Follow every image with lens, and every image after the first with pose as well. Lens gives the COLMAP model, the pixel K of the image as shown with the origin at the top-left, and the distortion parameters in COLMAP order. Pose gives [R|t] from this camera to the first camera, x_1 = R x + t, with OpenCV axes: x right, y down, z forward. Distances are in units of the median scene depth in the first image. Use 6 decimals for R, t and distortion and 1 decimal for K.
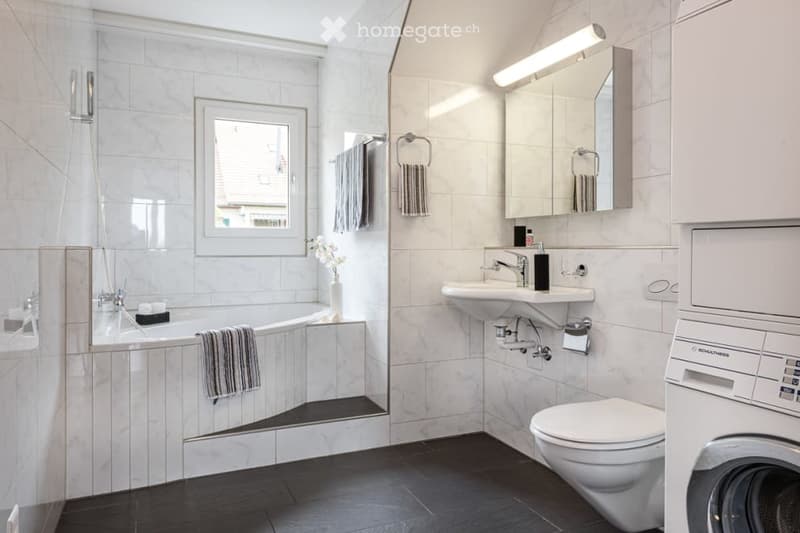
lens RADIAL K [[596.9, 0, 399.3], [0, 596.9, 247.8], [0, 0, 1]] dist [0.003827, 0.000690]
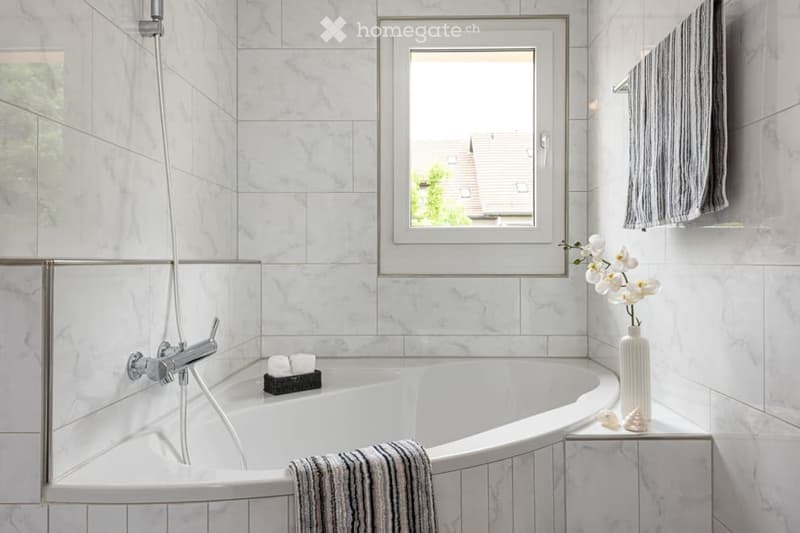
lens RADIAL K [[498.6, 0, 400.2], [0, 498.6, 259.7], [0, 0, 1]] dist [0.008715, 0.000906]
pose [[0.884666, -0.002228, -0.466220, -0.086130], [0.000785, 0.999994, -0.003290, 0.000026], [0.466225, 0.002545, 0.884663, 0.583367]]
